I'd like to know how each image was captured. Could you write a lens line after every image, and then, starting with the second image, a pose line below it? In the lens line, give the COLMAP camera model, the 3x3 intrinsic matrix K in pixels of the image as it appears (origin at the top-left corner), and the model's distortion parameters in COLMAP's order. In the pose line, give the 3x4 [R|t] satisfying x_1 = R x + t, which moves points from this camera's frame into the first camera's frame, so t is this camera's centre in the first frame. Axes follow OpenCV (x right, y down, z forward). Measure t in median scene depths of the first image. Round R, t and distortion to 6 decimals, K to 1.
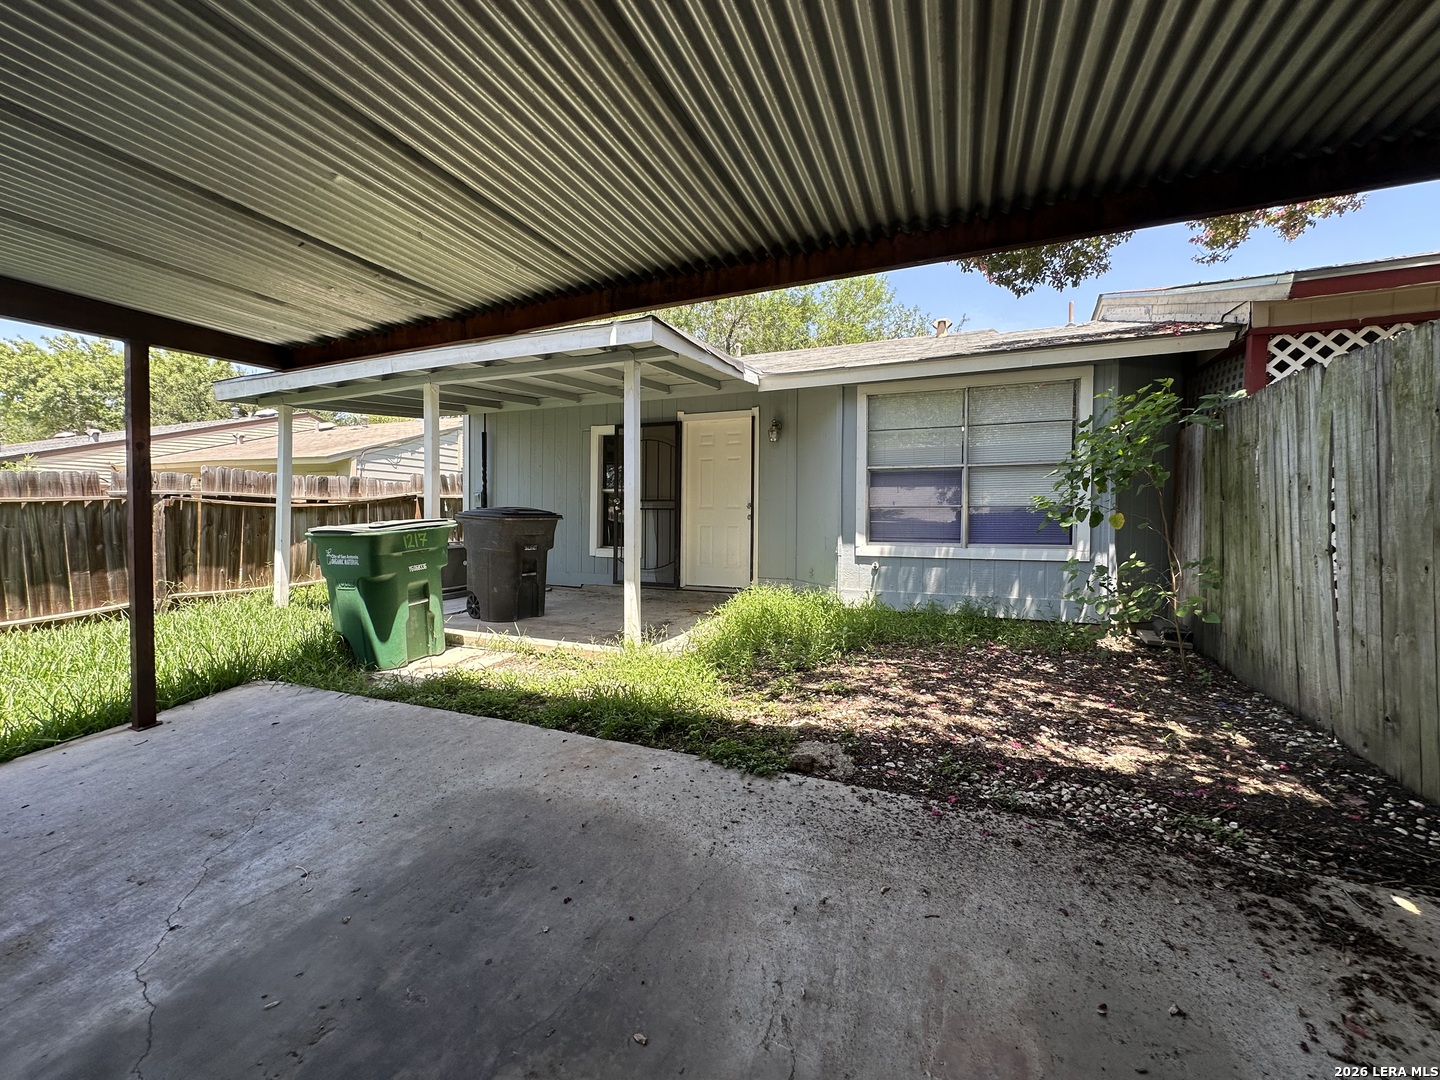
lens RADIAL K [[578.3, 0, 720.7], [0, 578.3, 535.7], [0, 0, 1]] dist [-0.000208, -0.000290]
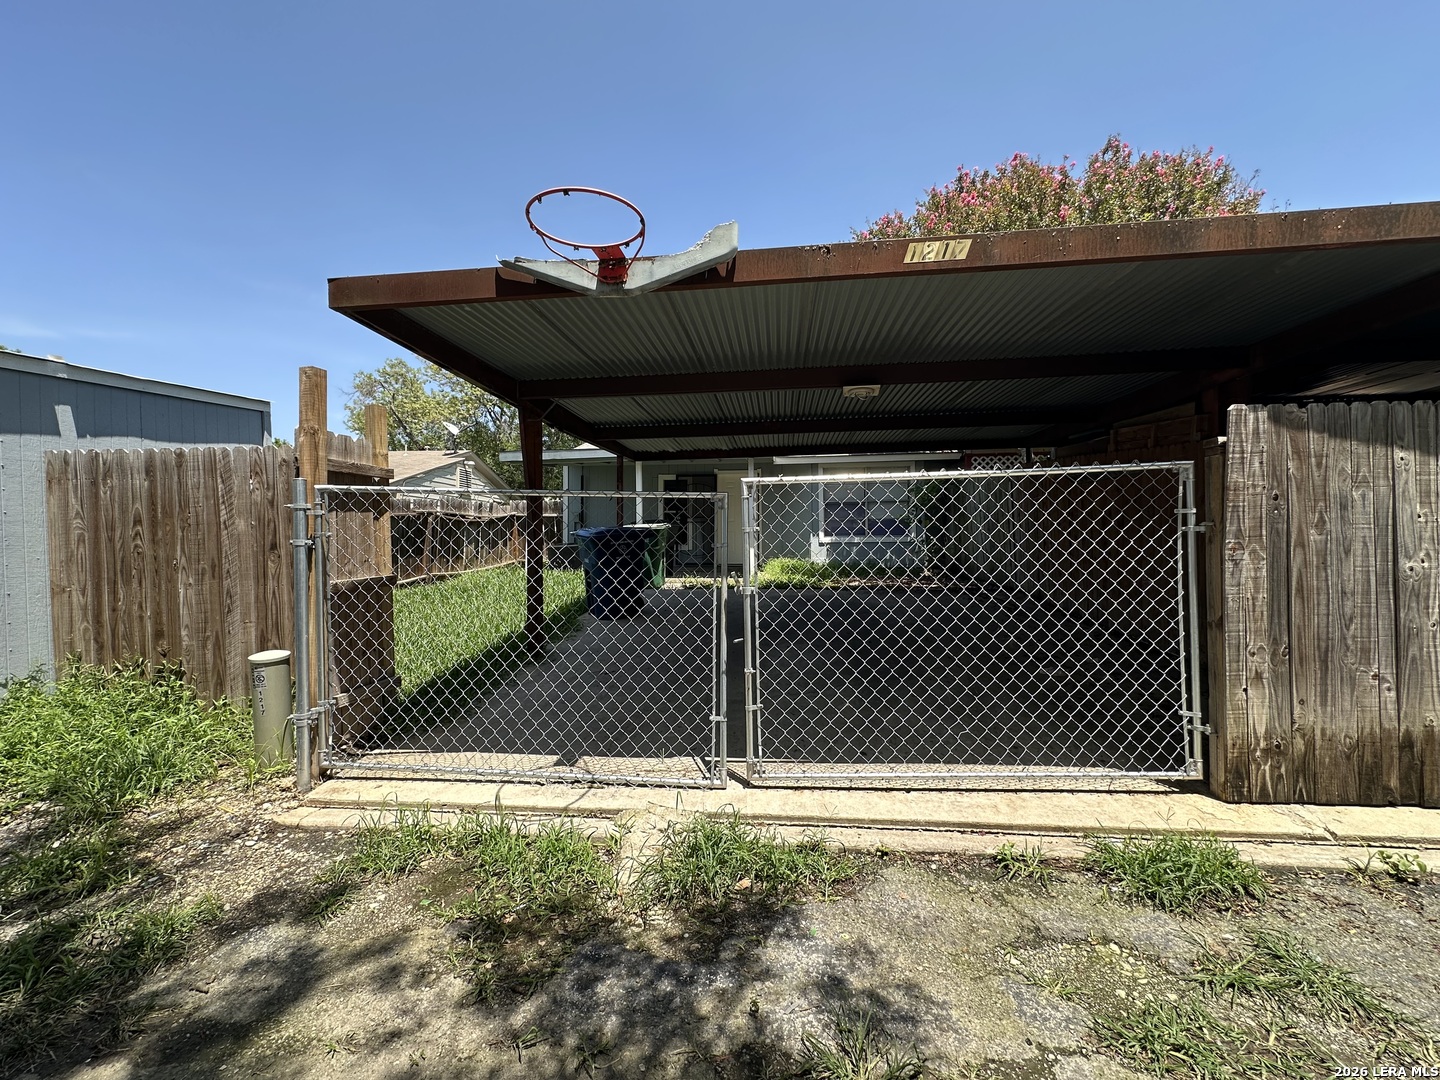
lens RADIAL K [[578.3, 0, 720.3], [0, 578.3, 539.4], [0, 0, 1]] dist [-0.000208, -0.000290]
pose [[0.959532, -0.006071, 0.281533, -0.738430], [0.012304, 0.999717, -0.020378, 0.063205], [-0.281330, 0.023017, 0.959335, -0.988831]]
